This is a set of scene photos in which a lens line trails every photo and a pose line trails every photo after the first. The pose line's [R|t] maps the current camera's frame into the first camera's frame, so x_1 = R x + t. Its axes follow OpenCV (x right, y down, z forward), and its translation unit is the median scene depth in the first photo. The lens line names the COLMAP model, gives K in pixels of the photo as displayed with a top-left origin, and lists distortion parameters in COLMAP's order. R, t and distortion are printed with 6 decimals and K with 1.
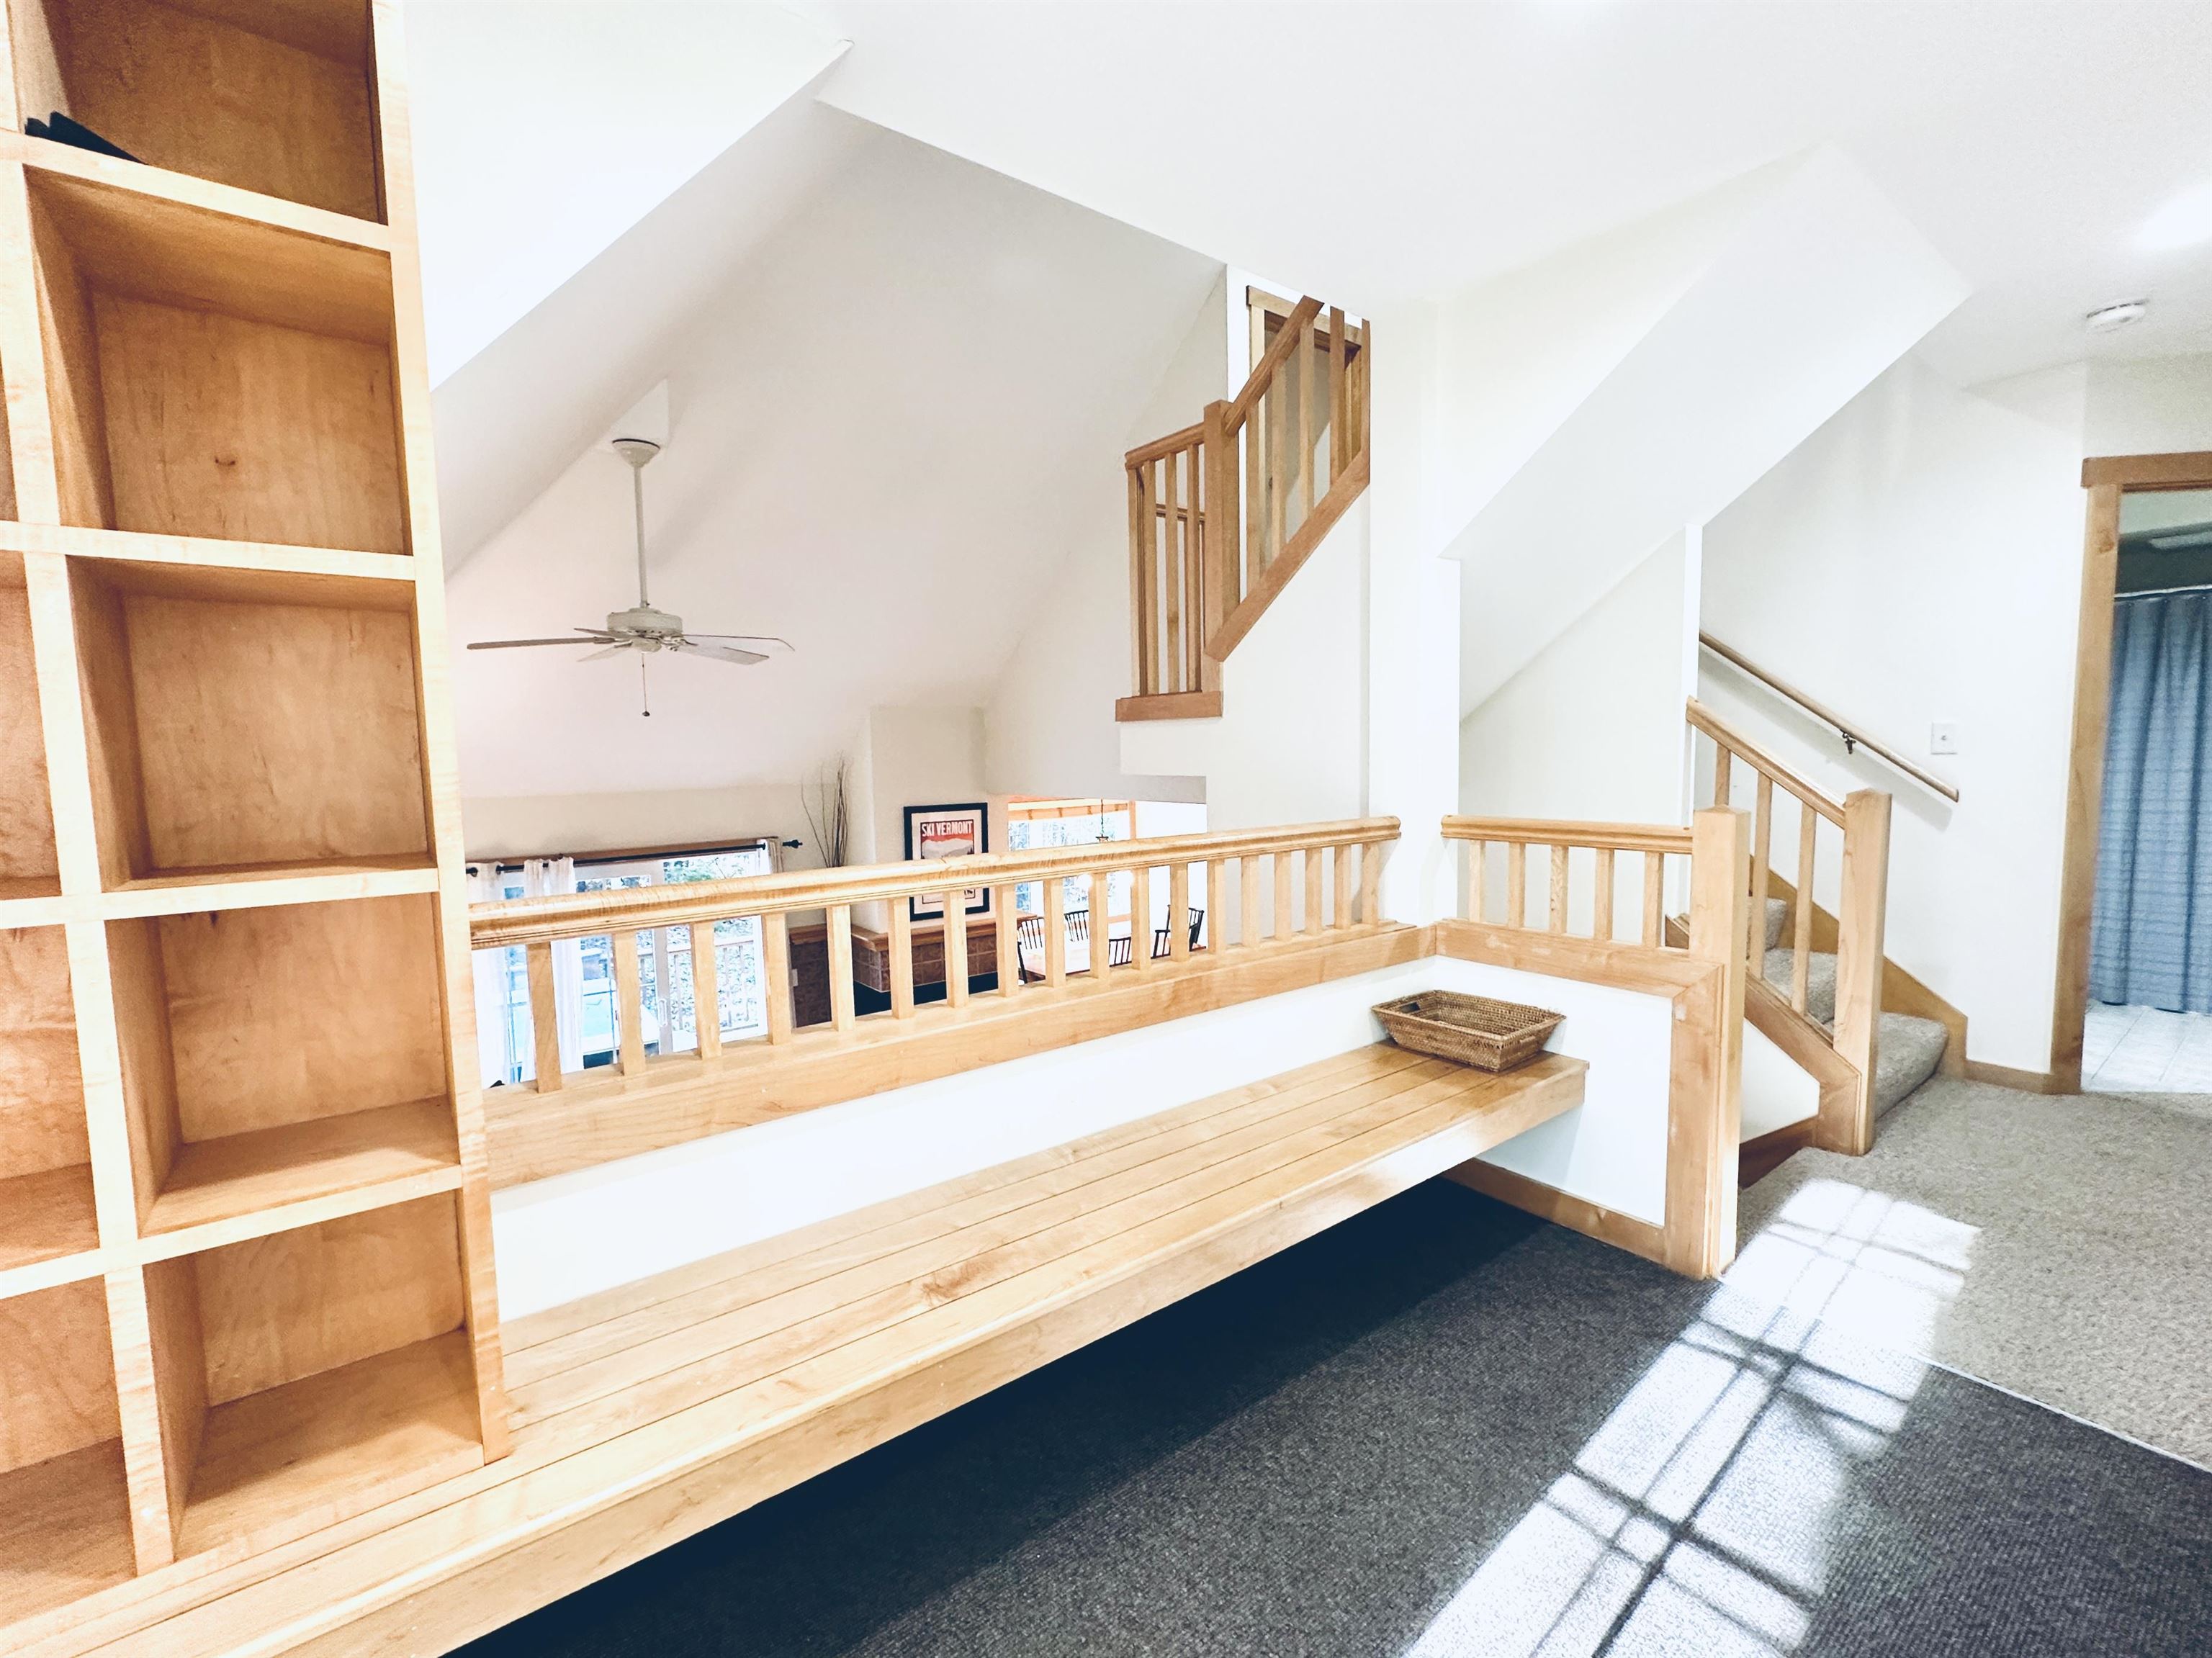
lens RADIAL K [[966.5, 0, 1101.4], [0, 966.5, 831.2], [0, 0, 1]] dist [0.001333, 0.000715]
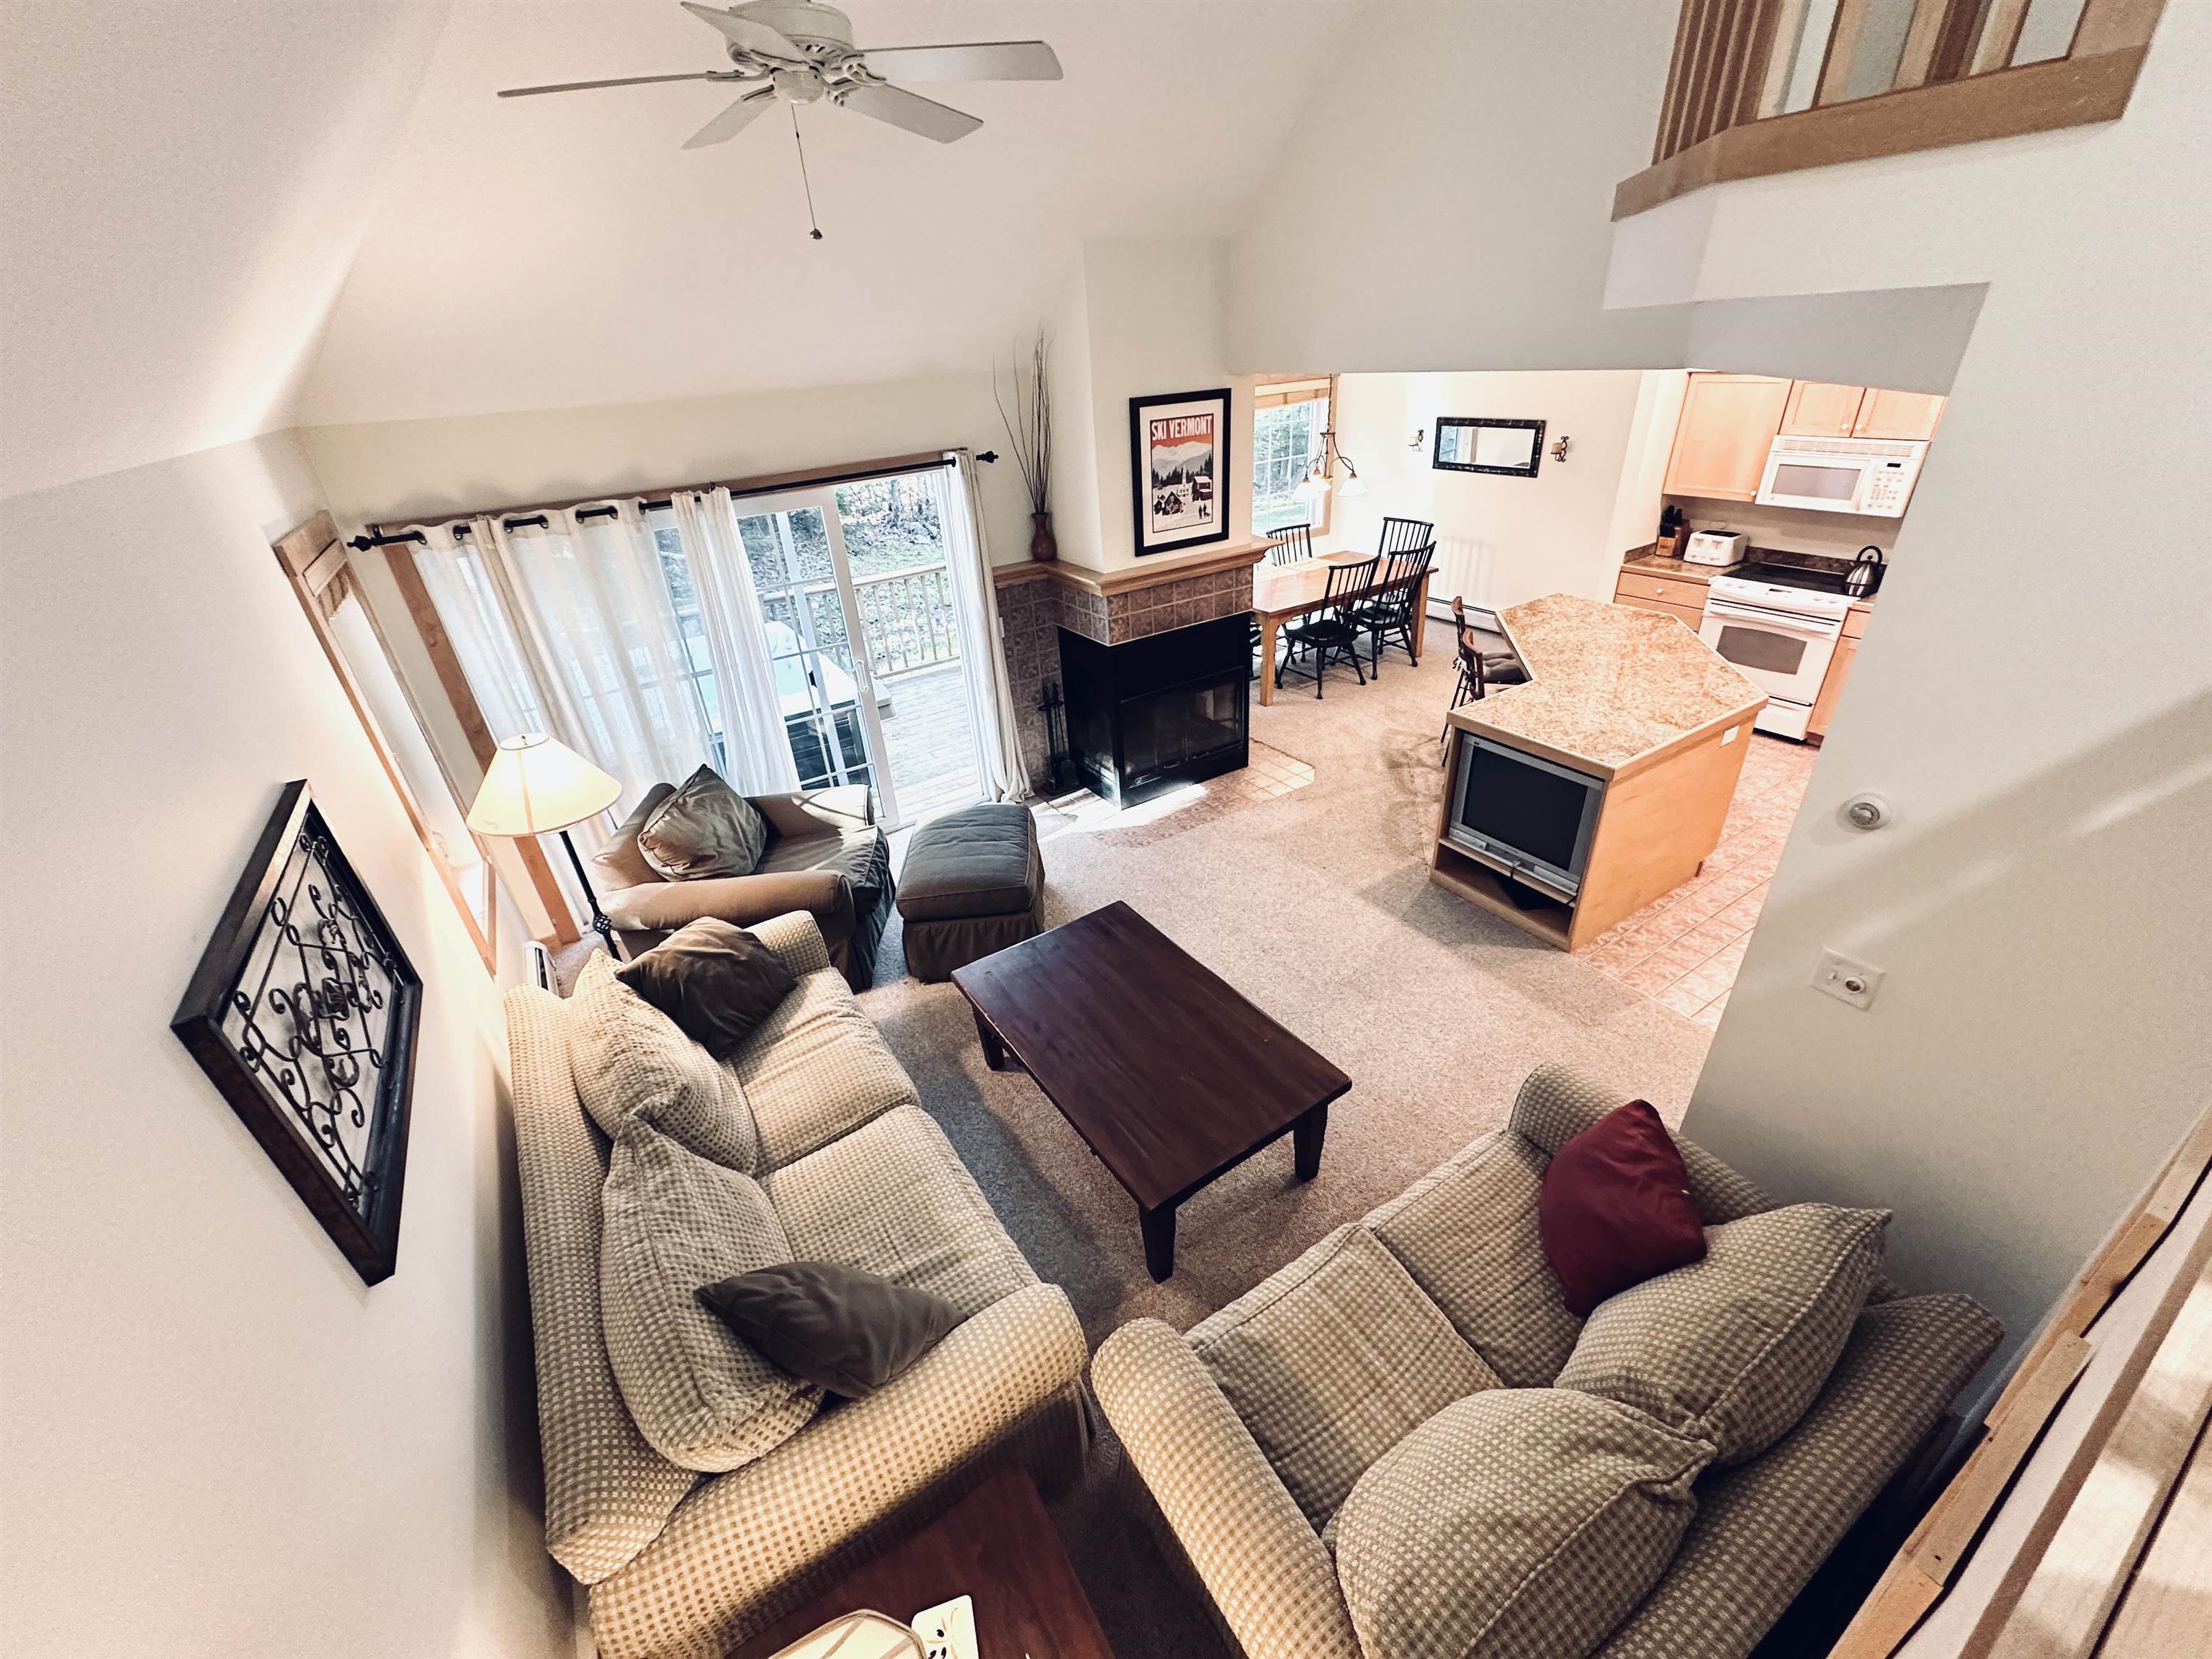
lens RADIAL K [[879.1, 0, 1102.4], [0, 879.1, 830.0], [0, 0, 1]] dist [-0.003113, 0.001100]
pose [[0.995226, 0.003524, -0.097536, -0.156174], [0.037041, 0.910942, 0.410868, -0.000611], [0.090297, -0.412519, 0.906463, 0.240665]]
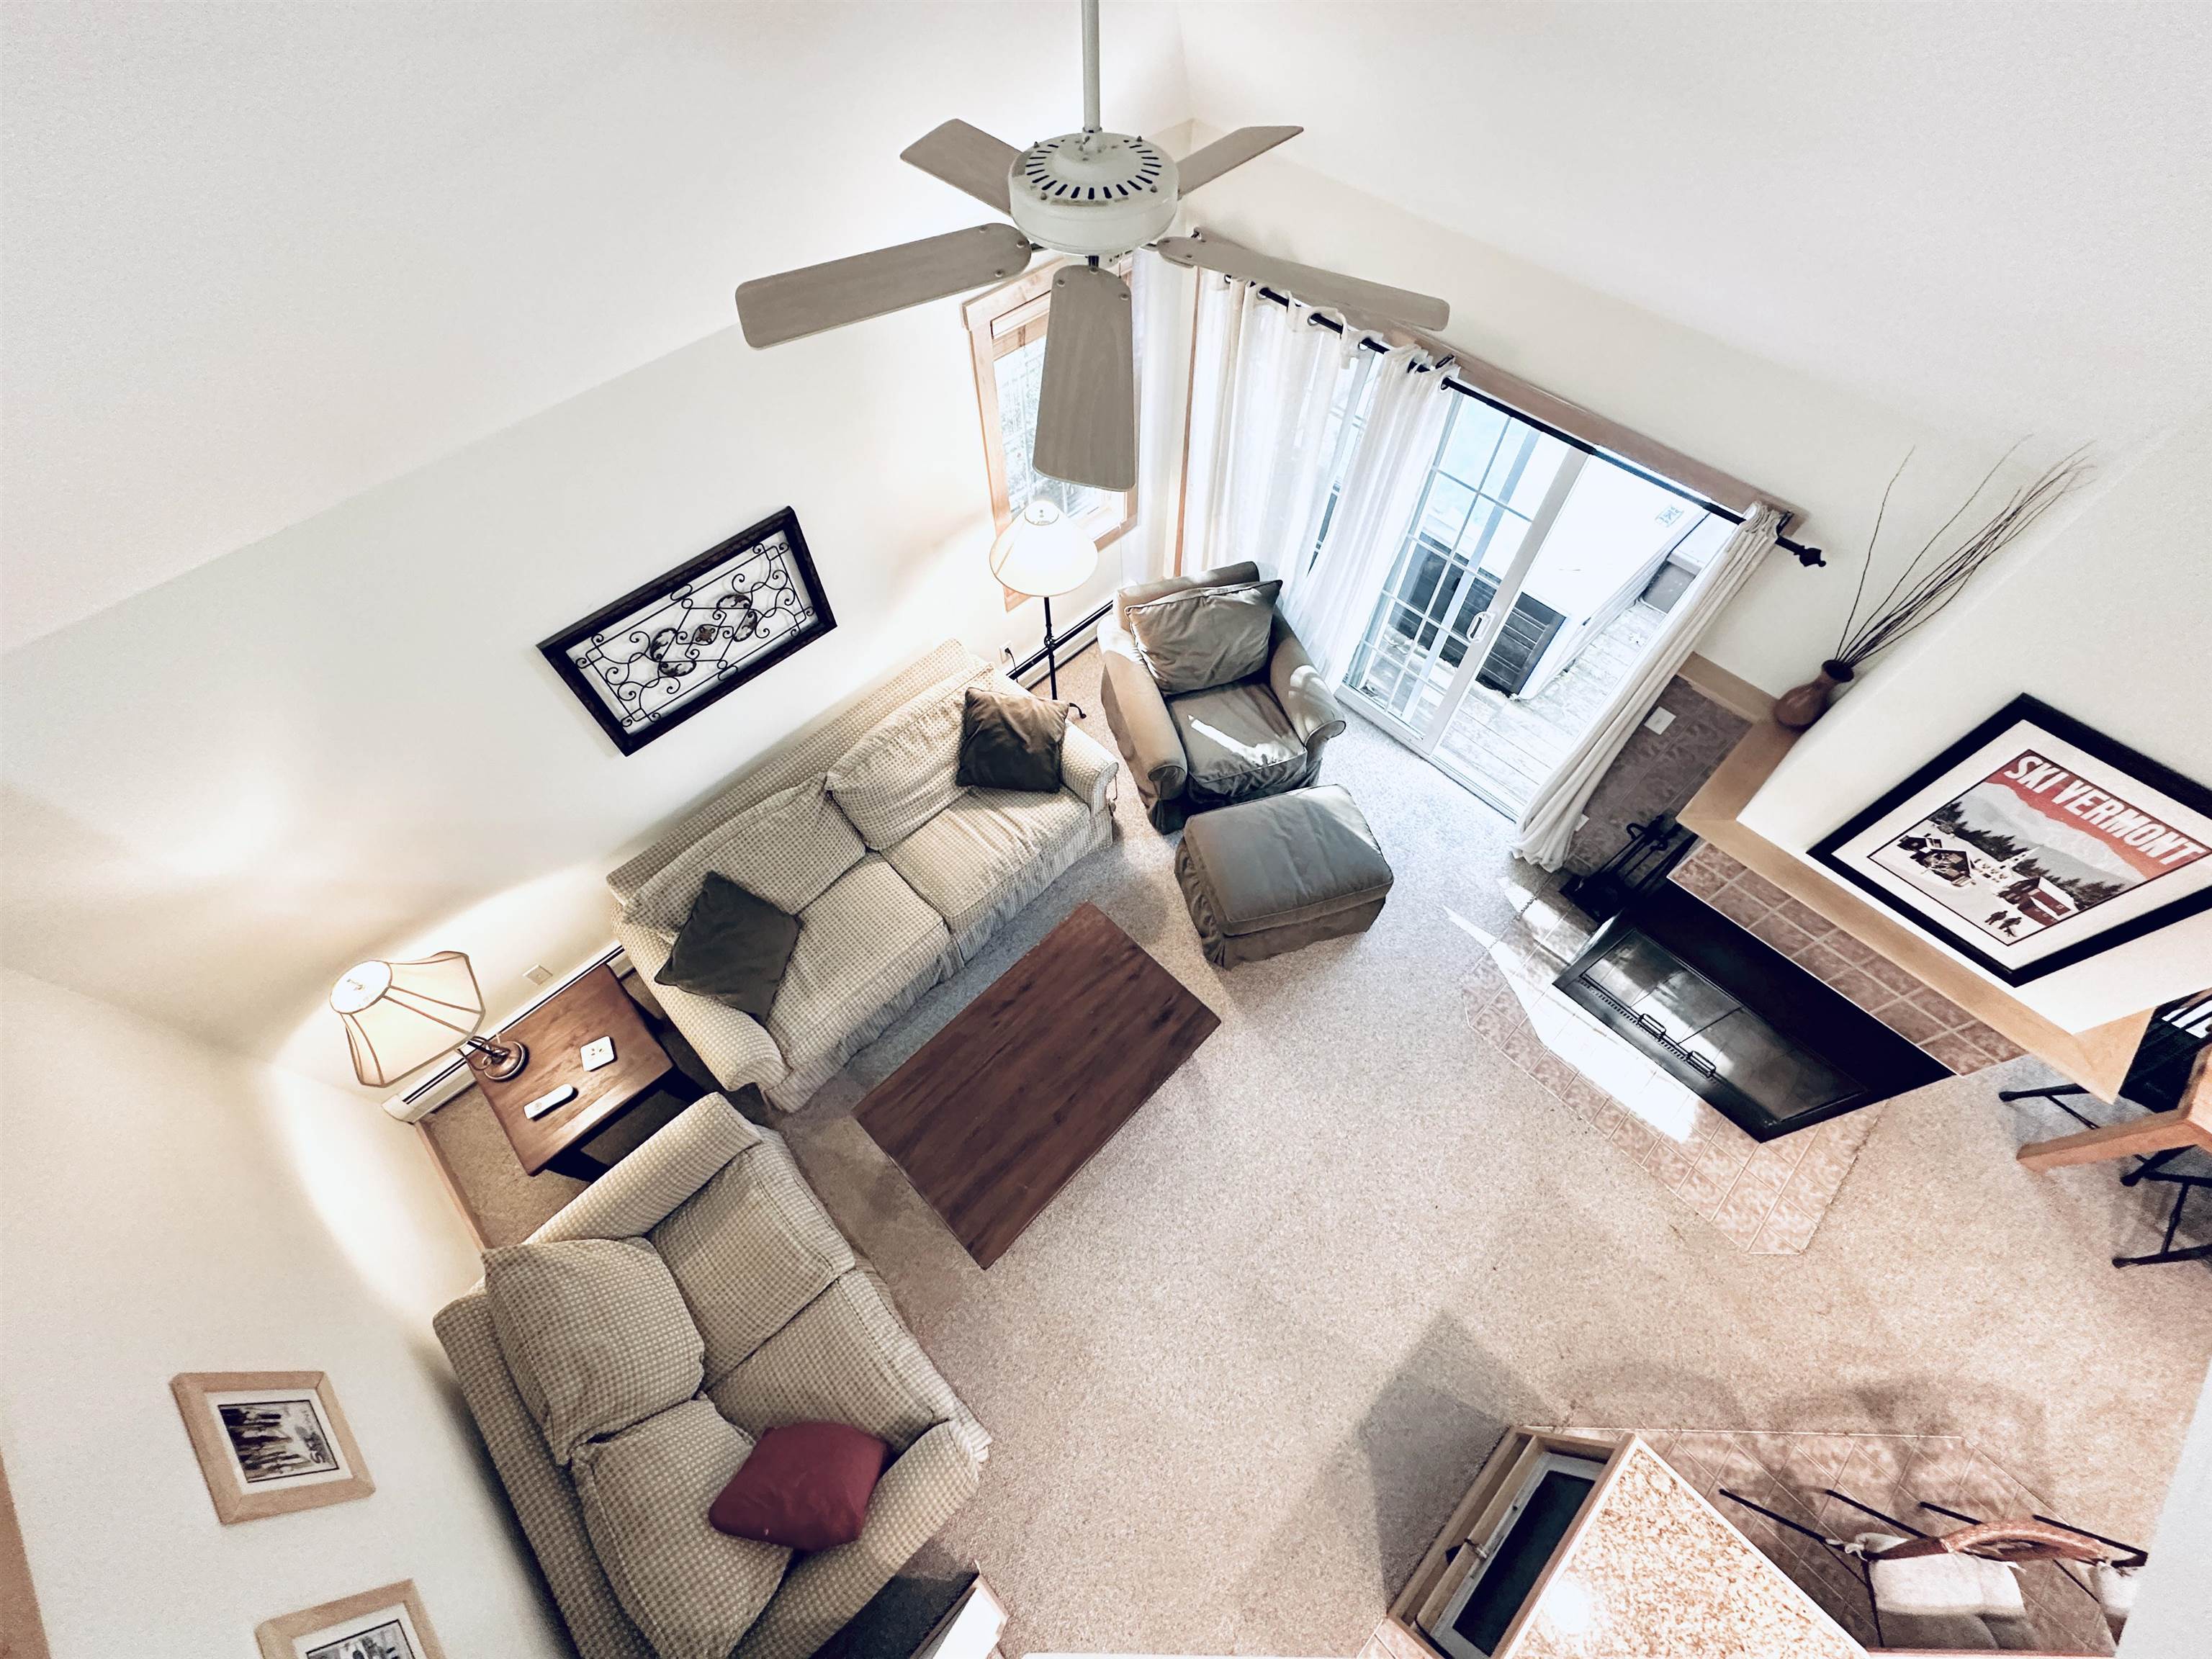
lens RADIAL K [[879.1, 0, 1105.3], [0, 879.1, 828.2], [0, 0, 1]] dist [-0.003113, 0.001100]
pose [[0.119807, 0.856034, -0.502843, -0.034389], [-0.081211, 0.513244, 0.854392, -0.252136], [0.989470, -0.061525, 0.131010, 0.603237]]
